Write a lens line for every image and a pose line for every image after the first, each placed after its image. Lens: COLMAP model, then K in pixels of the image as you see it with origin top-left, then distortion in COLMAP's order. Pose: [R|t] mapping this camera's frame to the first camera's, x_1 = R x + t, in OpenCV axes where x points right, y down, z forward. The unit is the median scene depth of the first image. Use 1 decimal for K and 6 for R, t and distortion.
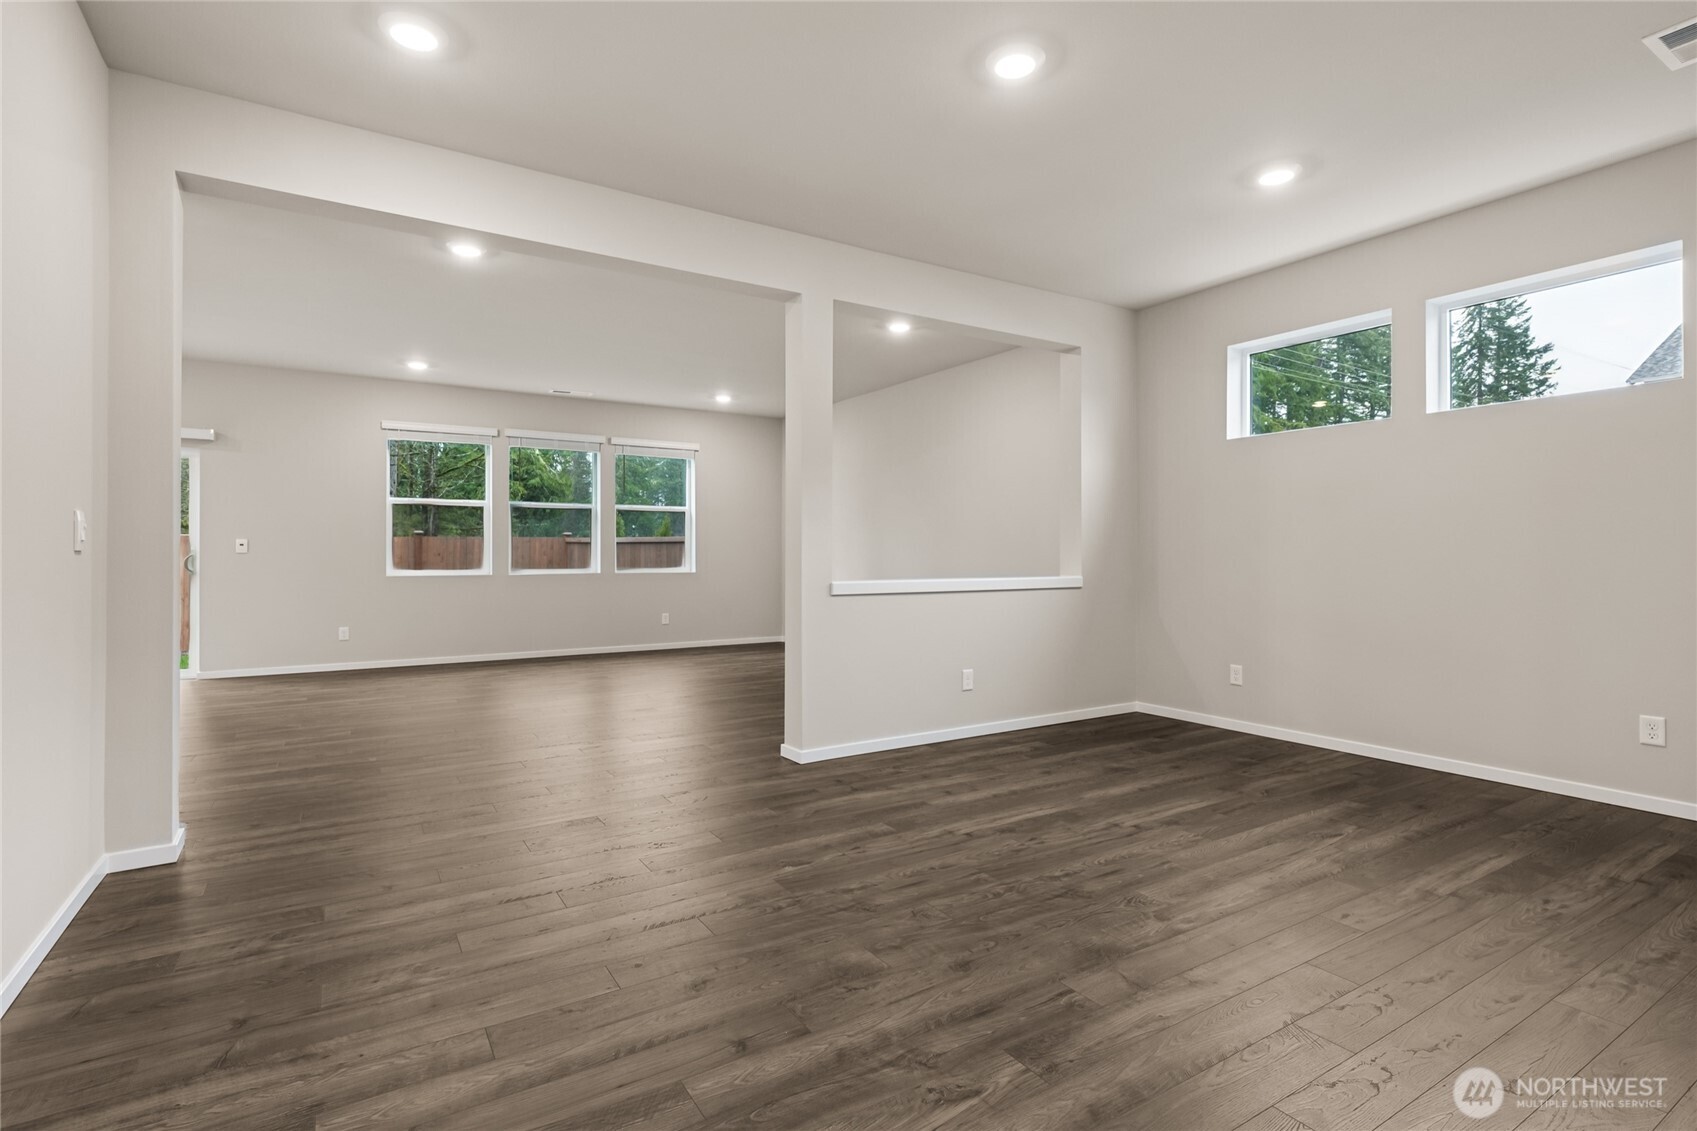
lens RADIAL K [[782.2, 0, 894.8], [0, 782.2, 563.1], [0, 0, 1]] dist [0.009246, -0.000206]
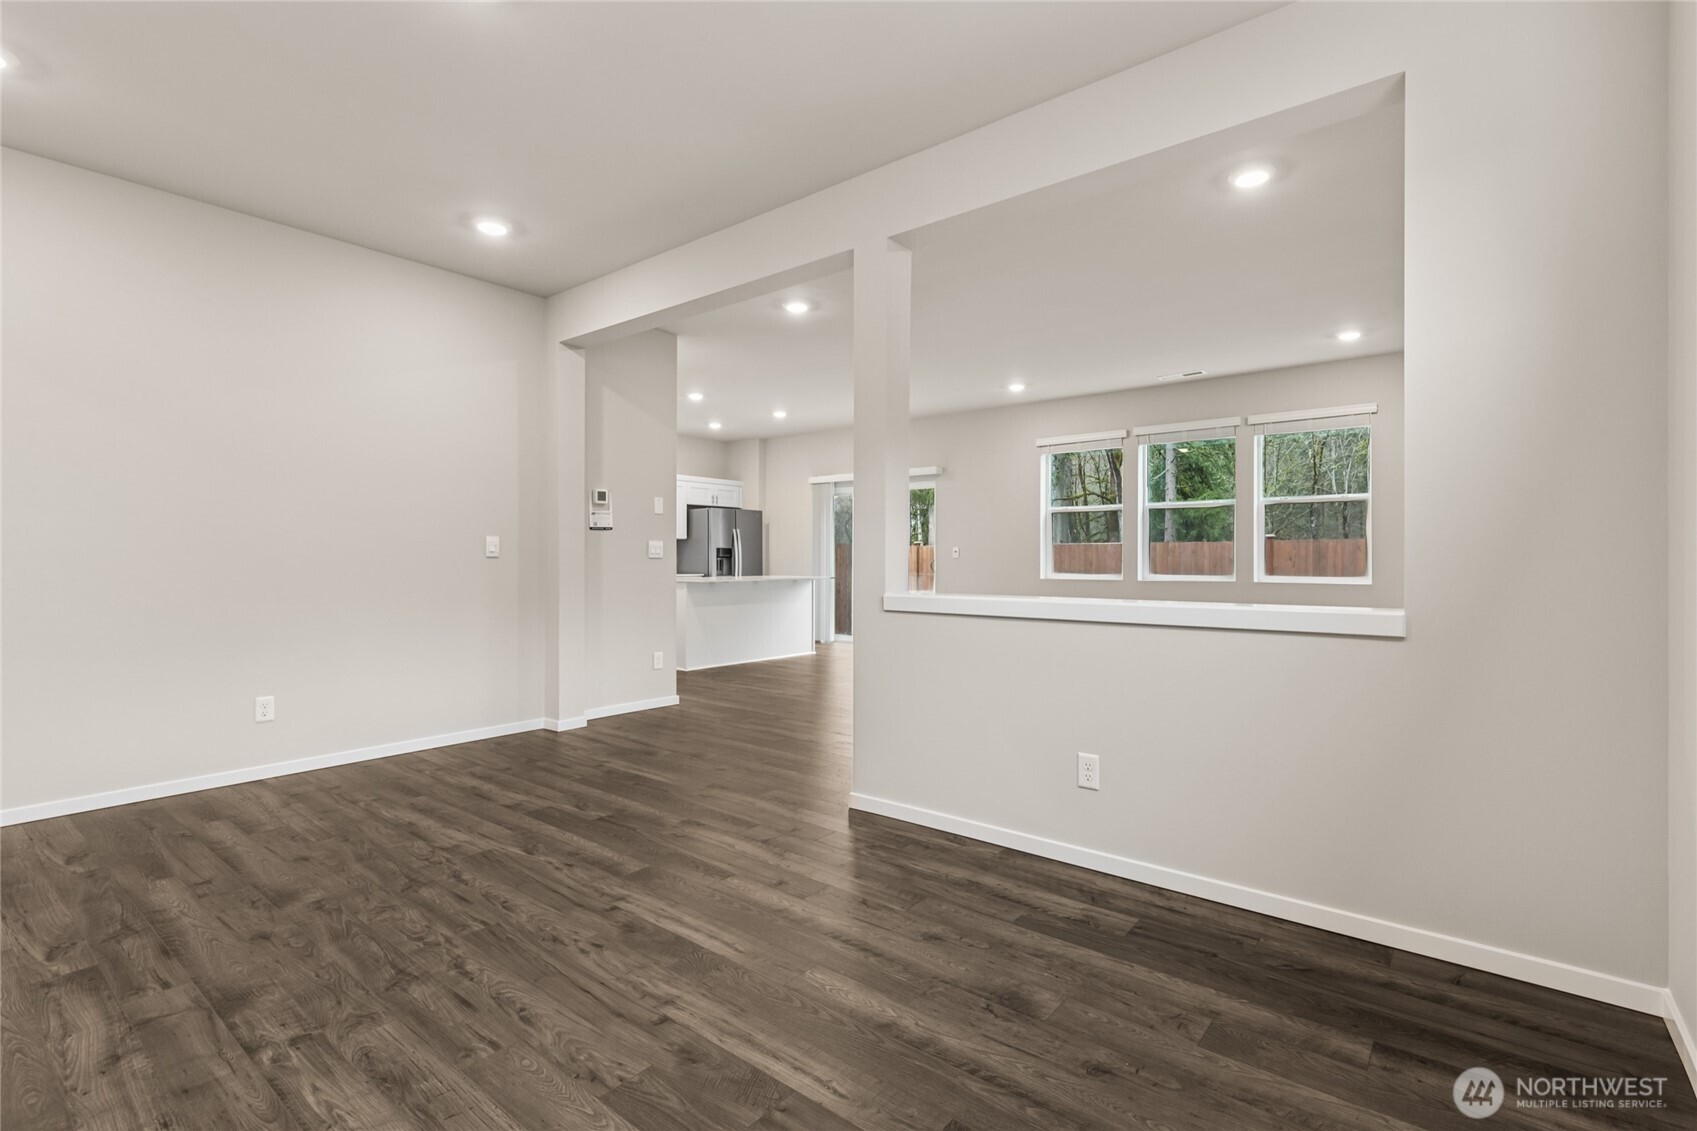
lens RADIAL K [[828.3, 0, 848.5], [0, 828.3, 565.5], [0, 0, 1]] dist [0.009784, -0.000106]
pose [[0.298185, 0.008202, -0.954473, 1.037377], [-0.011690, 0.999919, 0.004941, -0.012493], [0.954436, 0.009684, 0.298257, 1.035824]]
